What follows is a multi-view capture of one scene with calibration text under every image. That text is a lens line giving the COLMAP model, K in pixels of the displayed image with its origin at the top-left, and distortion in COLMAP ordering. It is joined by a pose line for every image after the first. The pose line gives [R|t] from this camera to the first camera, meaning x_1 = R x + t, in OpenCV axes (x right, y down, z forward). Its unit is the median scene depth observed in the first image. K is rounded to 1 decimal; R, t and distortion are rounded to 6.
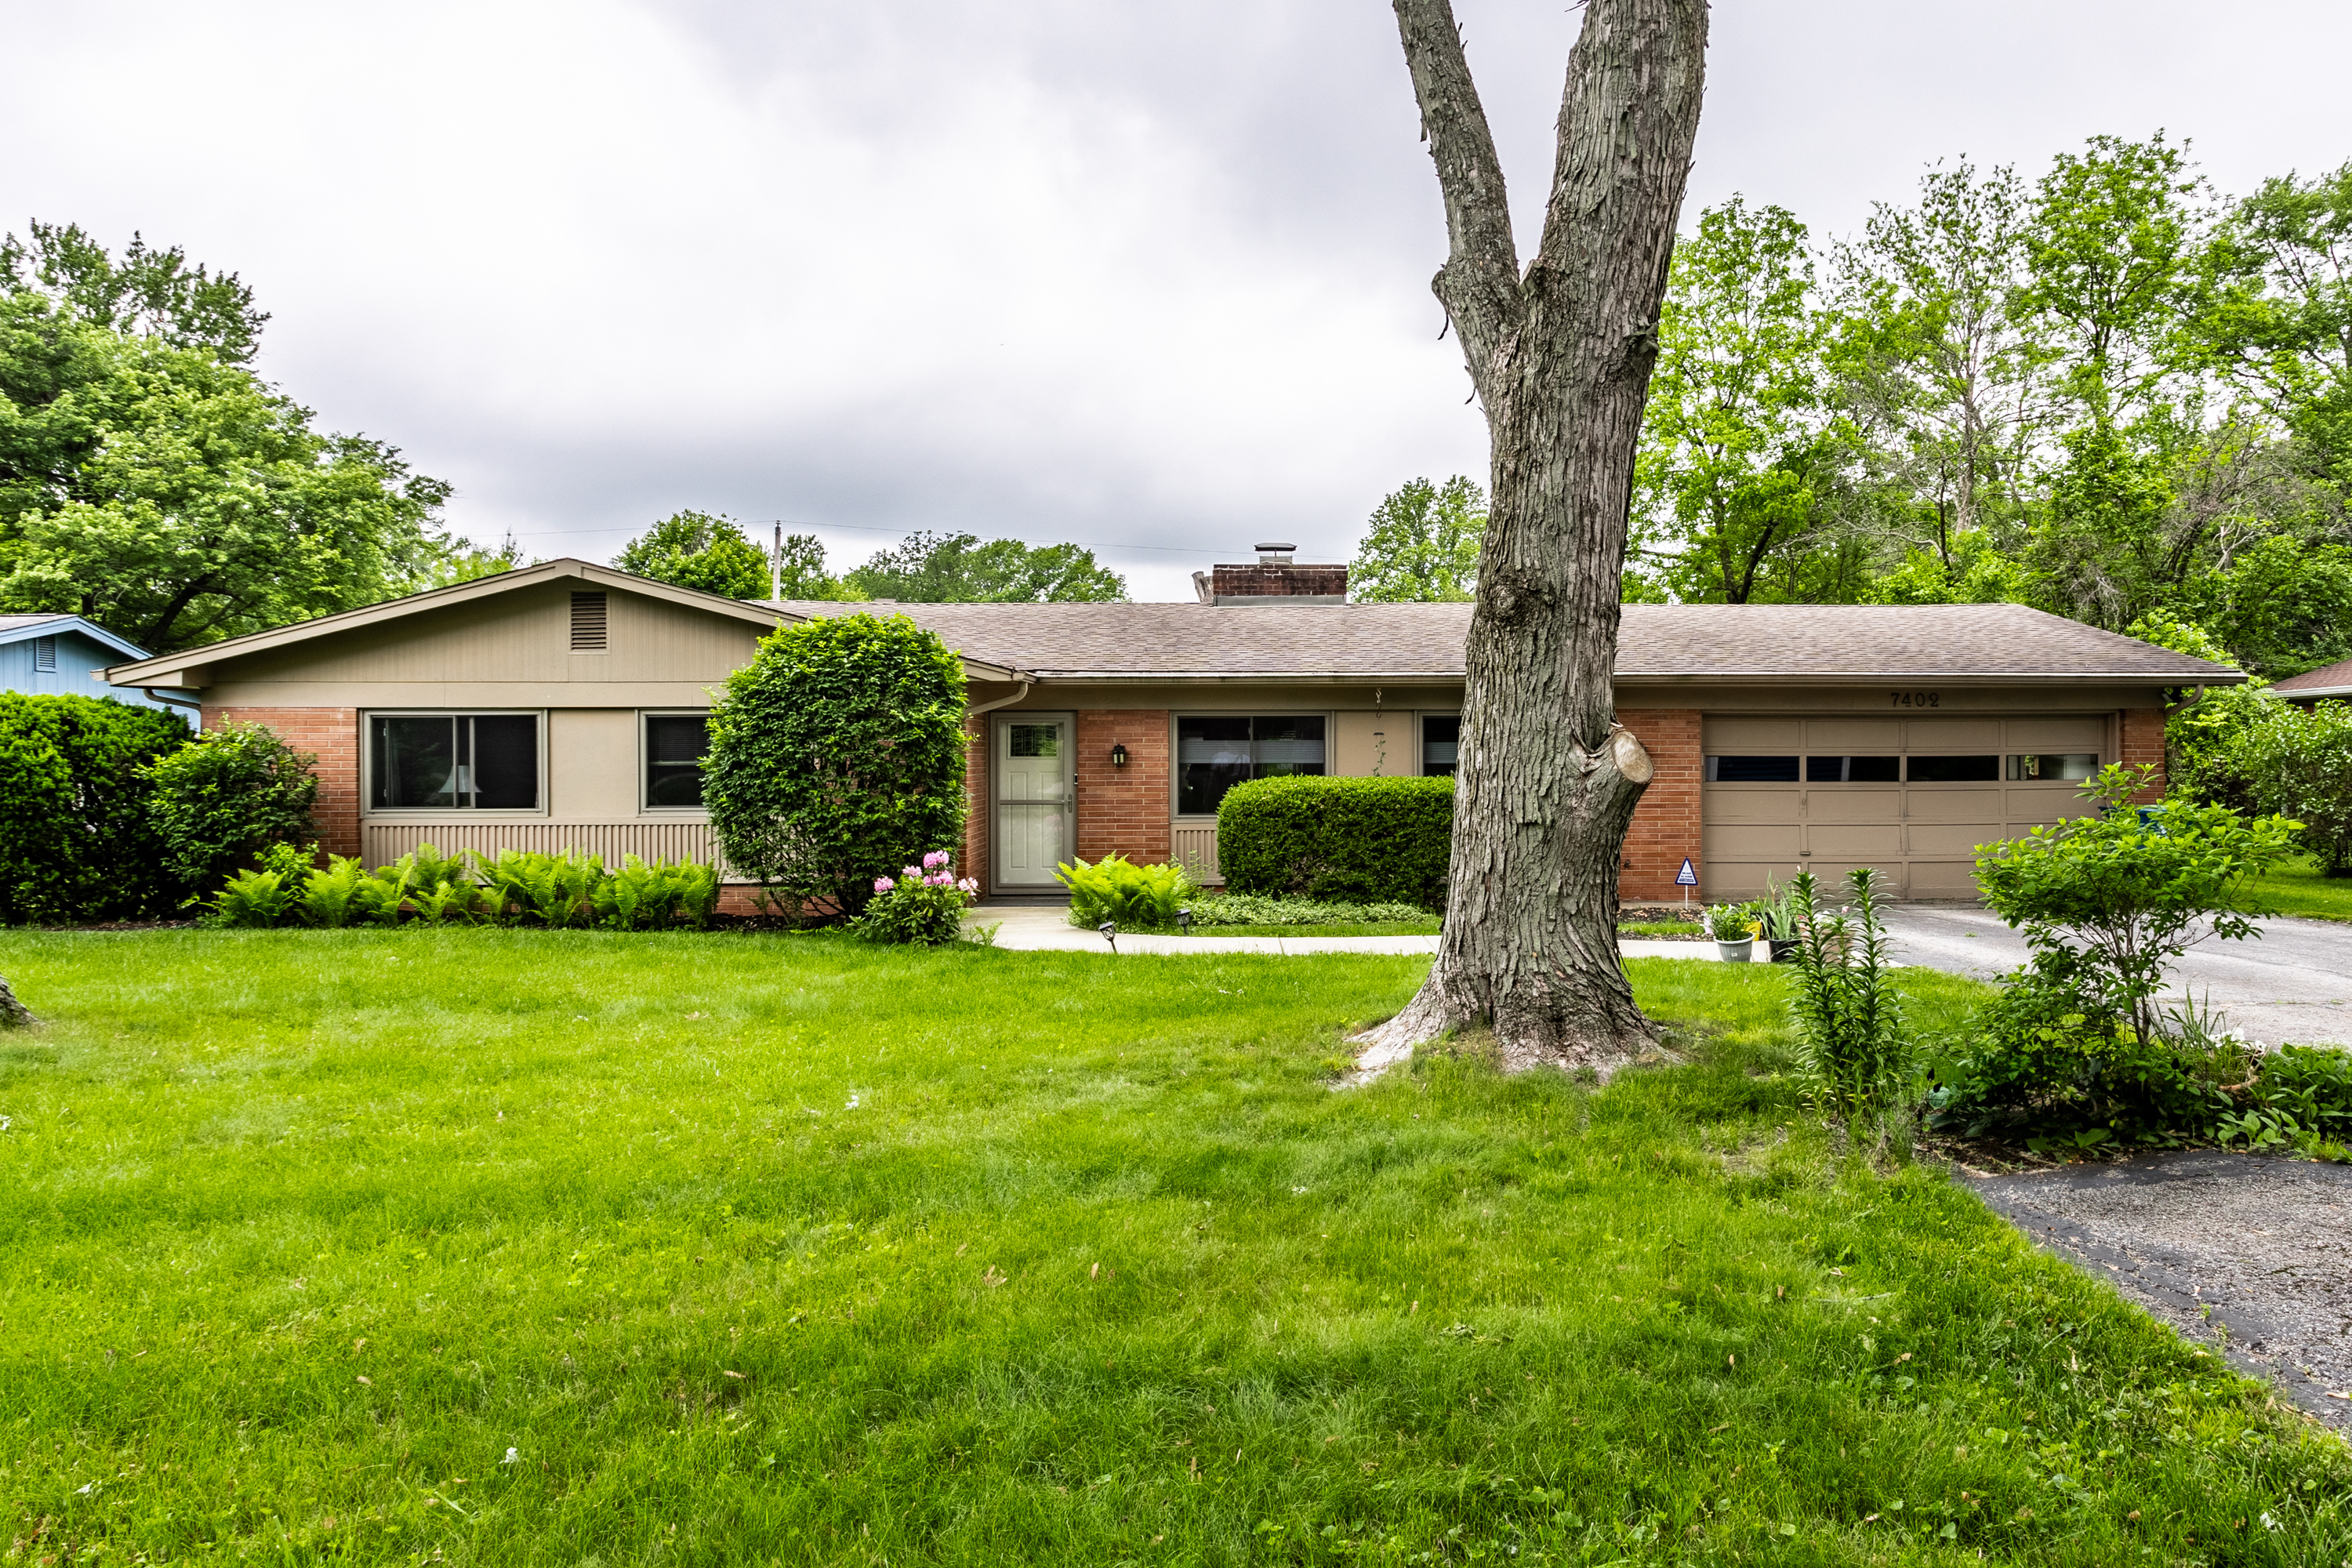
lens RADIAL K [[1248.0, 0, 1168.1], [0, 1248.0, 729.4], [0, 0, 1]] dist [0.002808, 0.000253]
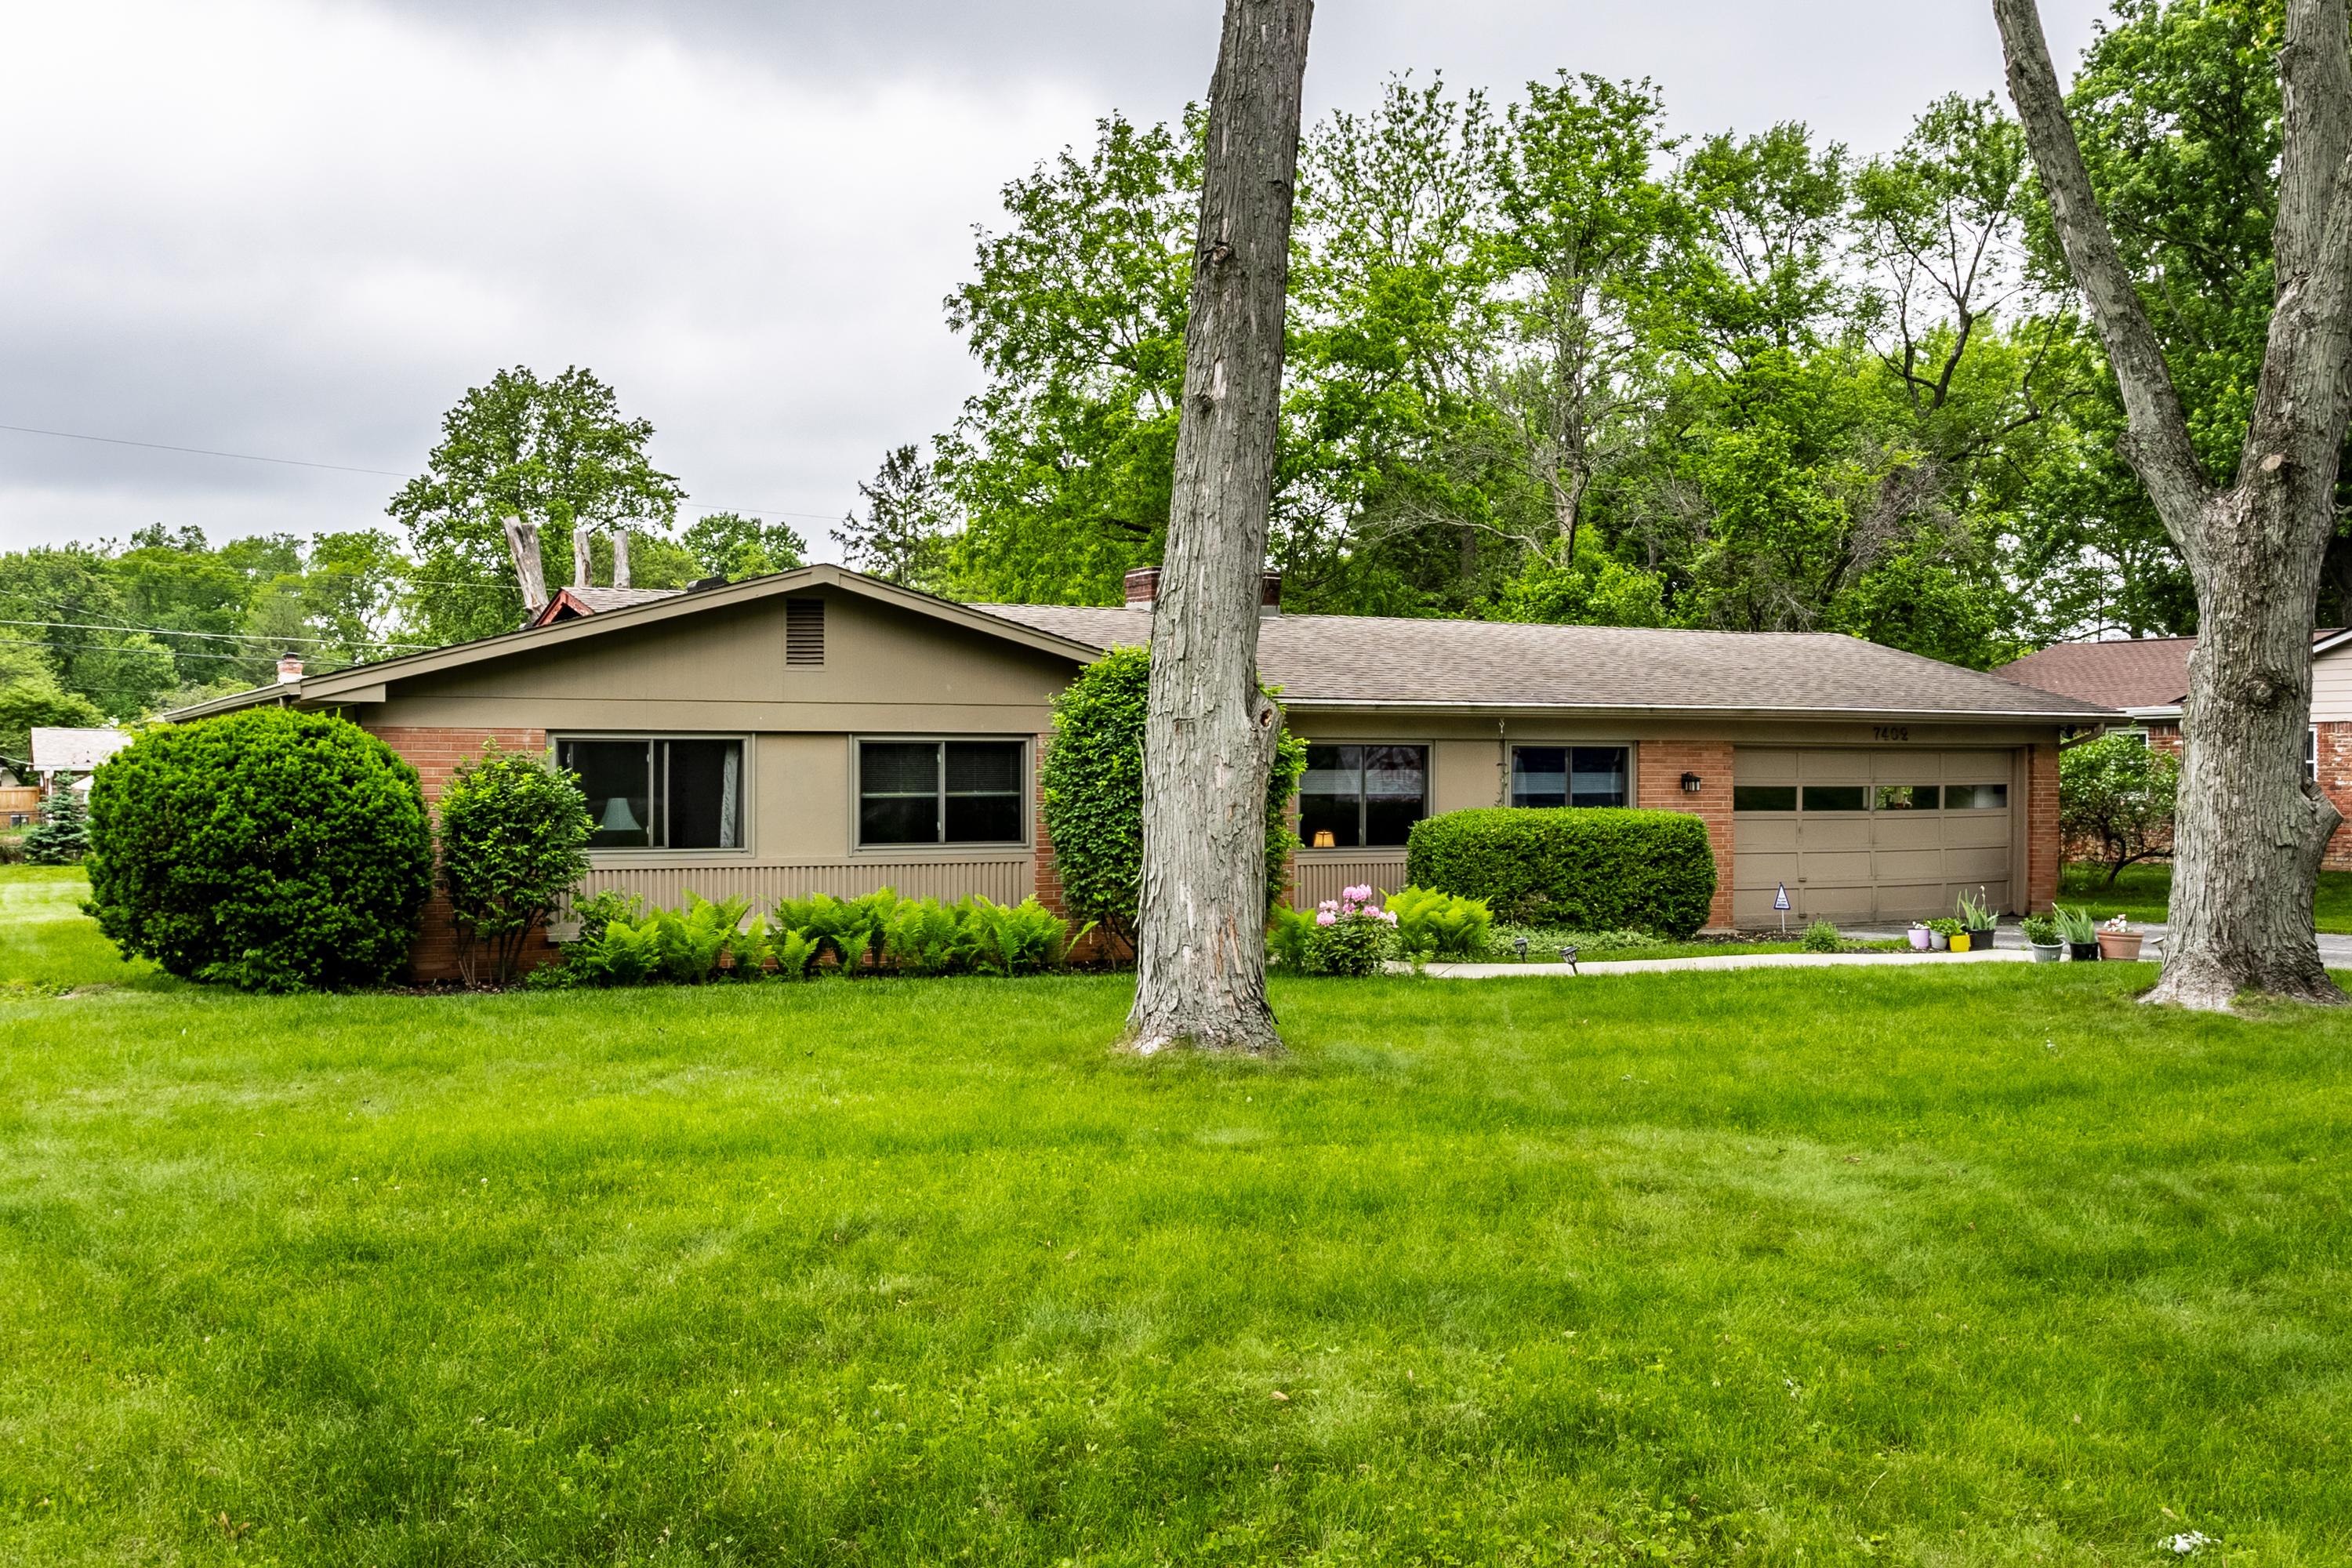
lens RADIAL K [[1572.1, 0, 1172.9], [0, 1572.1, 752.6], [0, 0, 1]] dist [-0.002160, -0.000249]
pose [[0.952092, 0.008506, 0.305693, -0.554992], [-0.010328, 0.999937, 0.004344, -0.010327], [-0.305637, -0.007294, 0.952120, -0.127947]]
